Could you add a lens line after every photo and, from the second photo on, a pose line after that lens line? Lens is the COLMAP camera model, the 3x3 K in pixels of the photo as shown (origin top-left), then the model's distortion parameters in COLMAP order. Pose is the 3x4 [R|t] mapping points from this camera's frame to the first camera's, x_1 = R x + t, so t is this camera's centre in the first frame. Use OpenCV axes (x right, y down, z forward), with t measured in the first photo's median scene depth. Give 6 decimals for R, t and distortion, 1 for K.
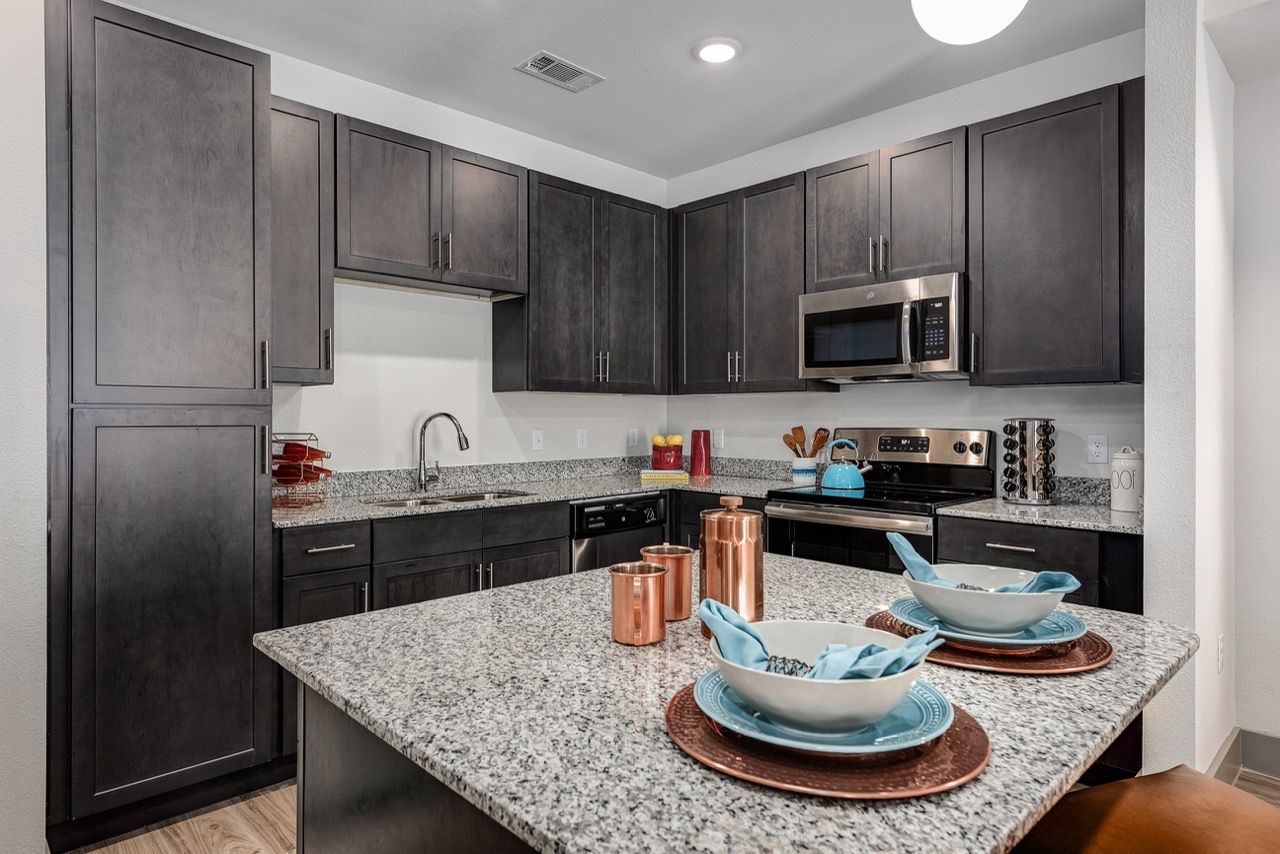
lens RADIAL K [[735.8, 0, 642.5], [0, 735.8, 421.1], [0, 0, 1]] dist [0.017847, -0.003228]
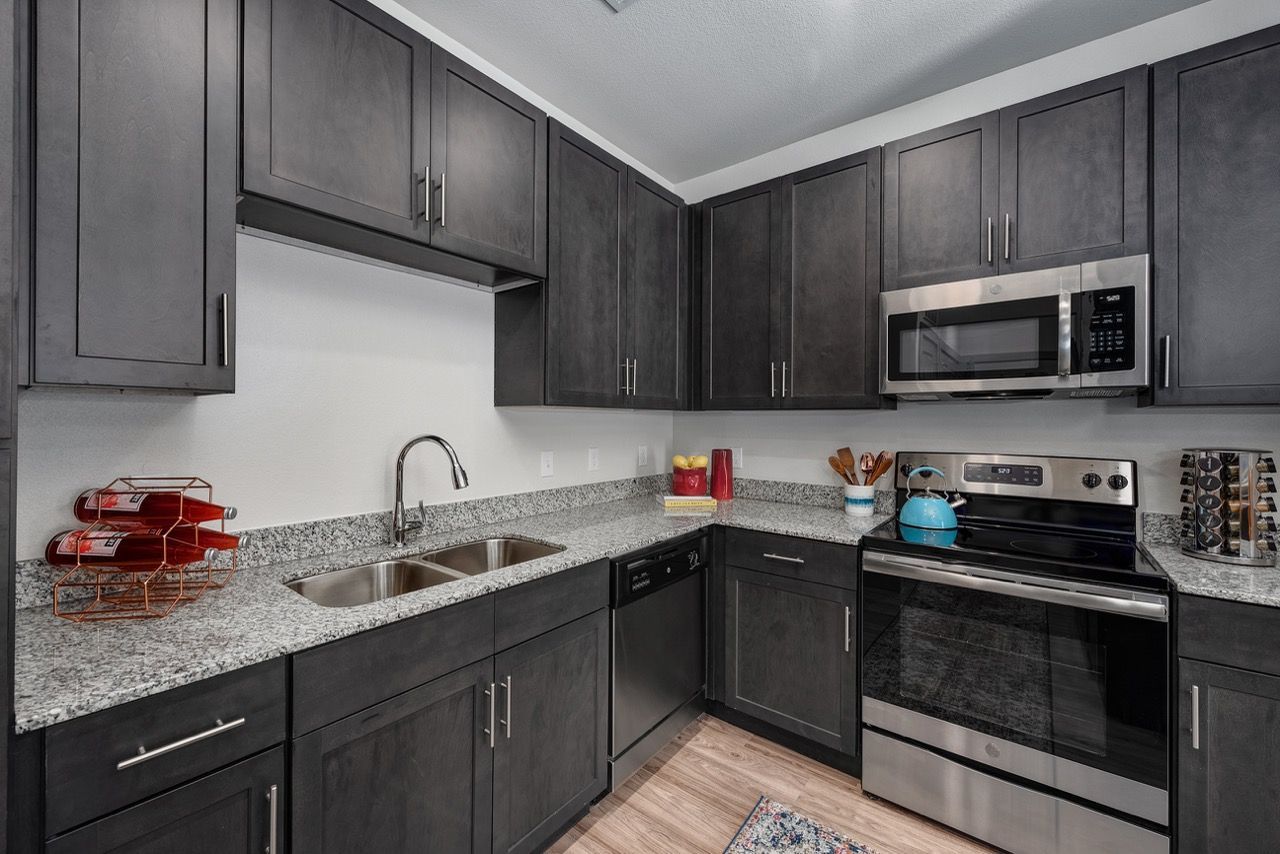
lens RADIAL K [[506.8, 0, 631.6], [0, 506.8, 423.1], [0, 0, 1]] dist [0.006479, -0.002508]
pose [[0.992566, 0.005391, 0.121591, -0.133248], [-0.005061, 0.999983, -0.003025, -0.022029], [-0.121605, 0.002387, 0.992576, 0.475613]]
